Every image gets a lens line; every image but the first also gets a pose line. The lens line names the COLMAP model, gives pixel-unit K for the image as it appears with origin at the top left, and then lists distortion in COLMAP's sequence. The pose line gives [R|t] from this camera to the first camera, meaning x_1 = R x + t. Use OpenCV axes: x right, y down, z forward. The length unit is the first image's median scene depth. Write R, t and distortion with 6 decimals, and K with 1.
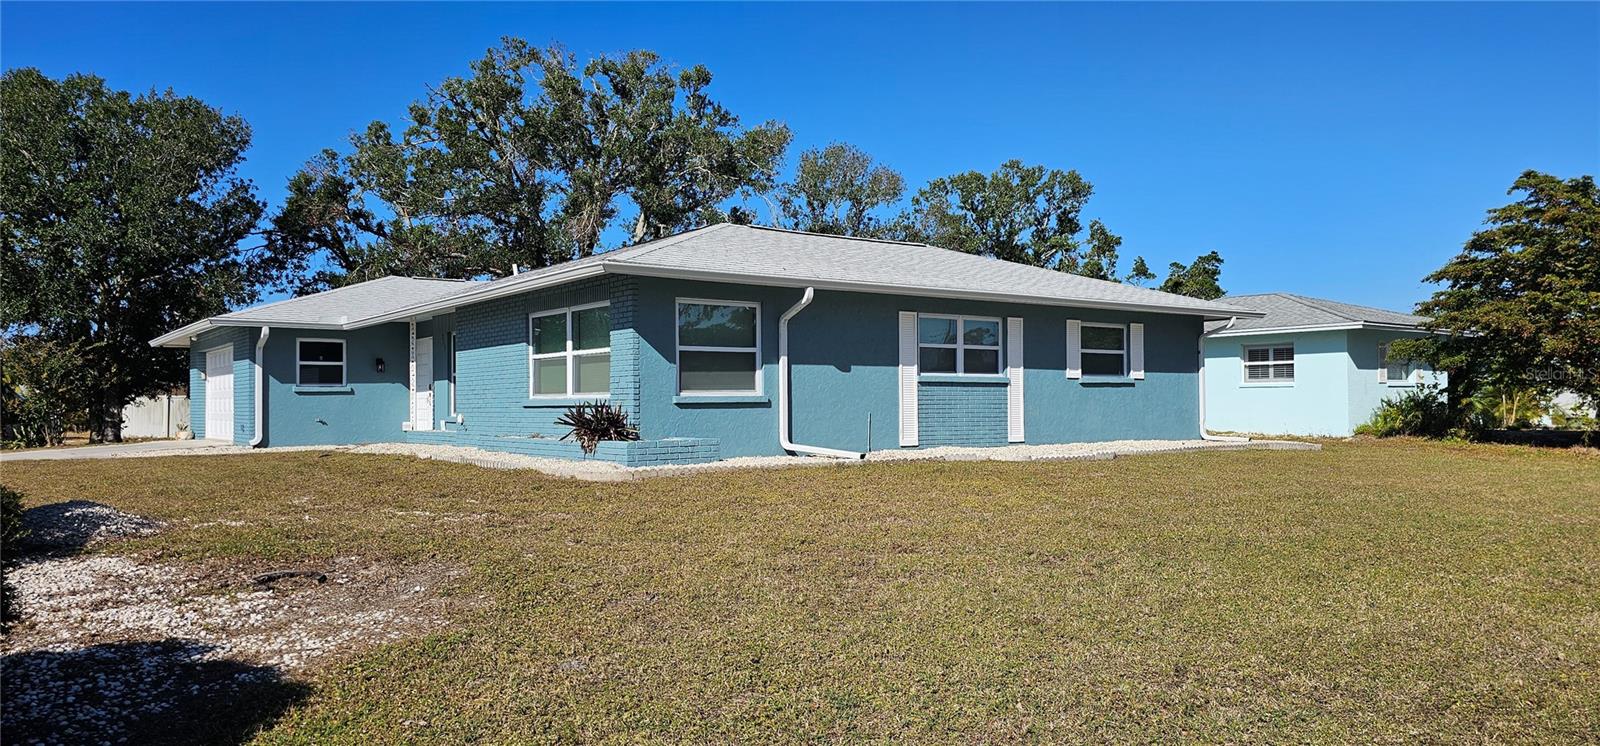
lens RADIAL K [[1063.4, 0, 800.0], [0, 1063.4, 373.0], [0, 0, 1]] dist [0.074908, -0.000441]
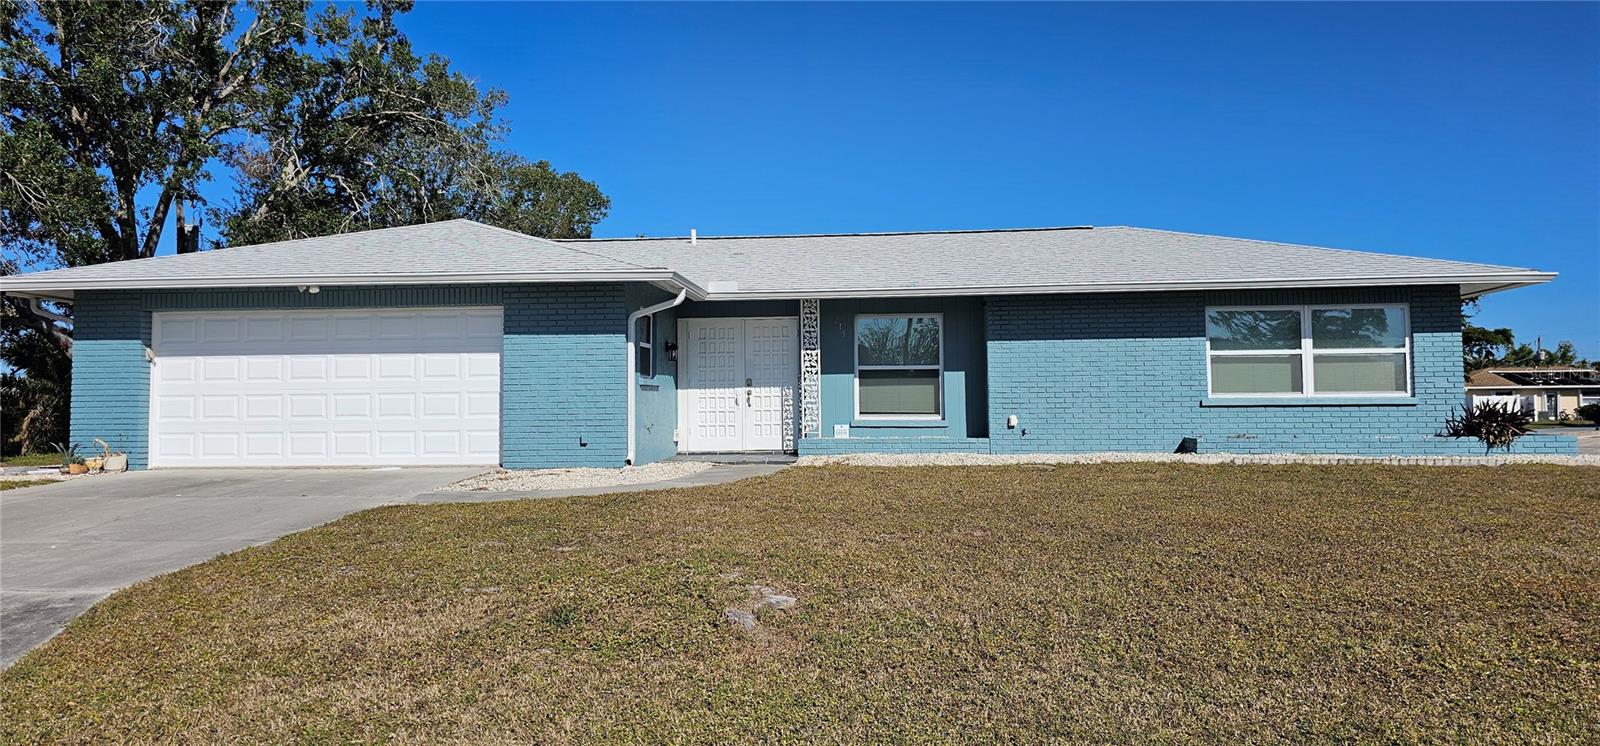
lens RADIAL K [[1063.4, 0, 800.0], [0, 1063.4, 373.0], [0, 0, 1]] dist [0.074908, -0.000441]
pose [[0.666249, 0.028937, 0.745168, -0.932119], [-0.017299, 0.999578, -0.023349, 0.024100], [-0.745529, 0.002665, 0.666468, 0.500114]]
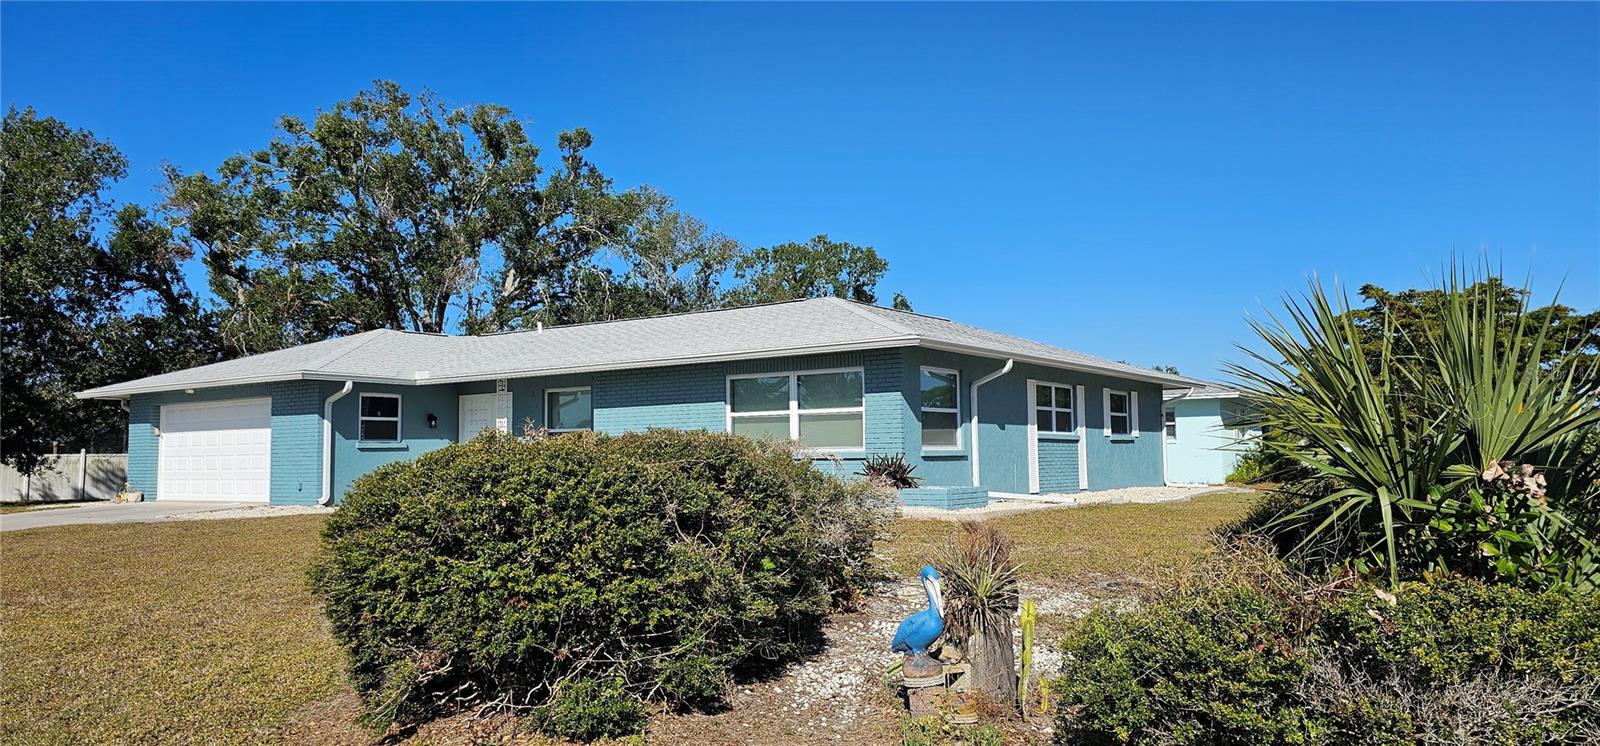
lens RADIAL K [[1063.4, 0, 800.0], [0, 1063.4, 373.0], [0, 0, 1]] dist [0.074908, -0.000441]
pose [[0.951327, 0.021038, 0.307465, -0.402791], [-0.004653, 0.998534, -0.053925, 0.000372], [-0.308148, 0.049869, 0.950030, -0.044332]]
